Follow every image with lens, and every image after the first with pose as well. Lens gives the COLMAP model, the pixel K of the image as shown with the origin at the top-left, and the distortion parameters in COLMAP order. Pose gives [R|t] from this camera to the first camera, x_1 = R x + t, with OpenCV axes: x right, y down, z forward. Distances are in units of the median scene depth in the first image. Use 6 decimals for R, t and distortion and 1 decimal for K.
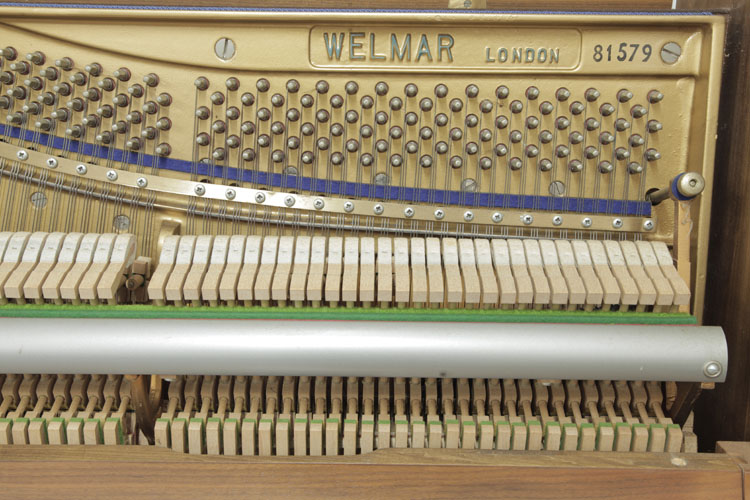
lens RADIAL K [[929.3, 0, 375.0], [0, 929.3, 250.0], [0, 0, 1]] dist [0.103028, 0.023646]
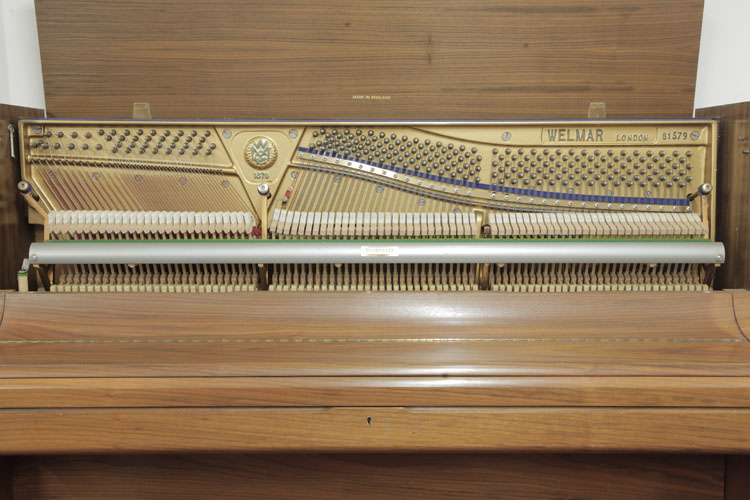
lens RADIAL K [[929.3, 0, 375.0], [0, 929.3, 250.0], [0, 0, 1]] dist [0.103028, 0.023646]
pose [[0.999924, -0.012221, -0.001800, -0.485248], [0.011963, 0.994374, -0.105250, 0.312928], [0.003077, 0.105220, 0.994444, -1.313411]]
